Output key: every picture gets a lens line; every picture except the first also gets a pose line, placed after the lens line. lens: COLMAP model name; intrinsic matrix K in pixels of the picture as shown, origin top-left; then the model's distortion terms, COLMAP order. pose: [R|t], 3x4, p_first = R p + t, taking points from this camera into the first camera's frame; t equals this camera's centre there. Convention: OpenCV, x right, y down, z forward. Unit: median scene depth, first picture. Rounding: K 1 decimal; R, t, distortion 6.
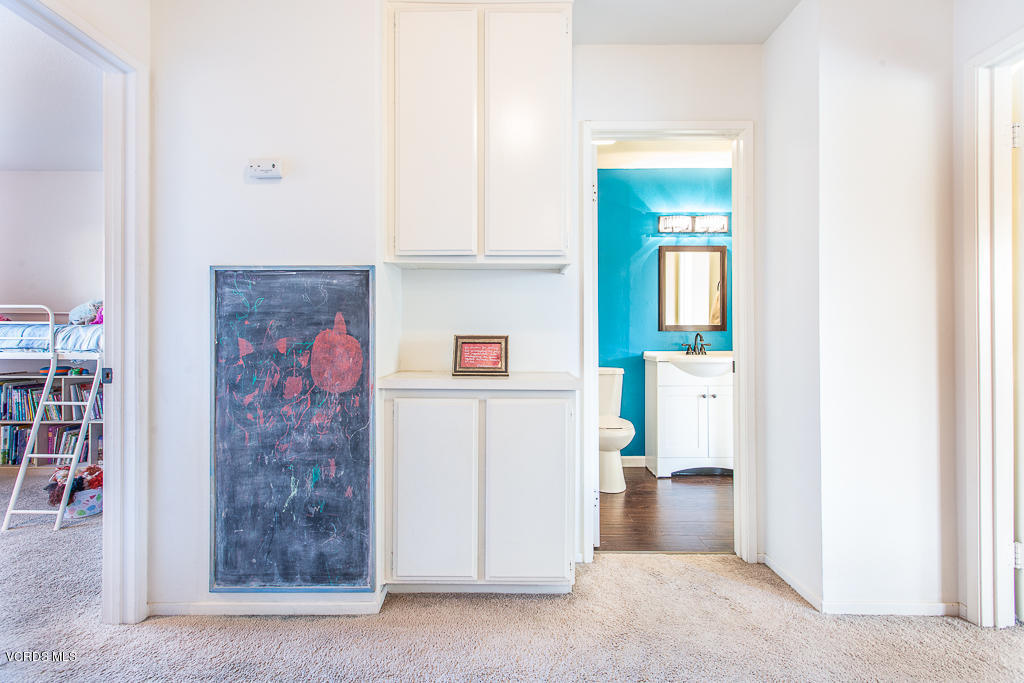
lens RADIAL K [[475.0, 0, 513.1], [0, 475.0, 340.3], [0, 0, 1]] dist [0.000902, 0.001130]
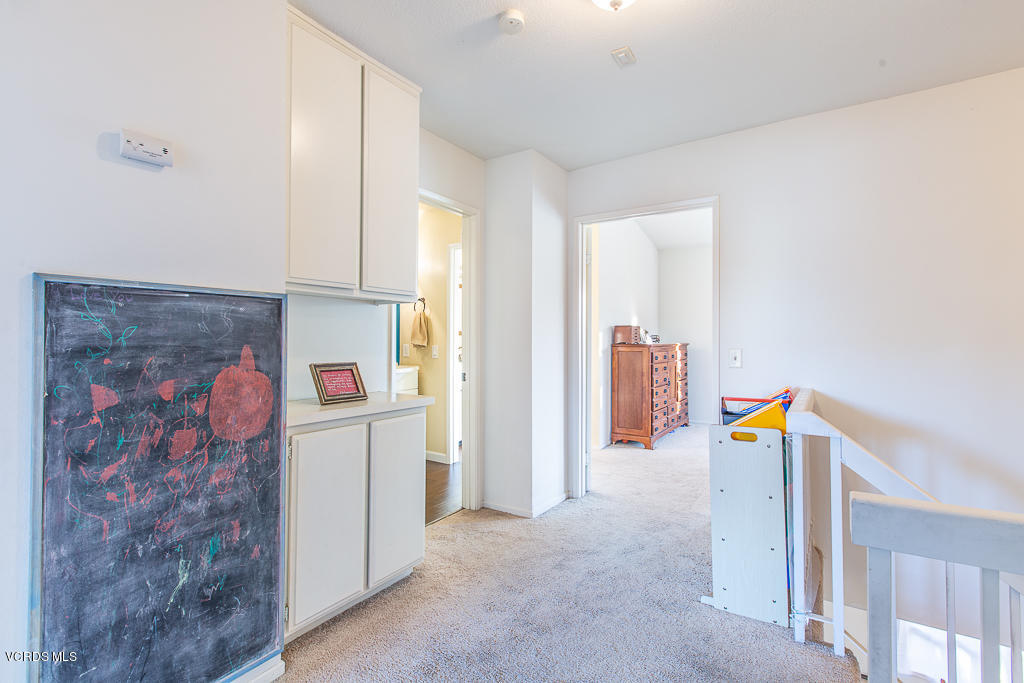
lens RADIAL K [[475.0, 0, 516.1], [0, 475.0, 340.9], [0, 0, 1]] dist [0.000902, 0.001130]
pose [[0.538497, -0.000991, 0.842627, -0.821286], [0.000907, 0.999999, 0.000596, -0.066775], [-0.842627, 0.000443, 0.538497, 0.129746]]
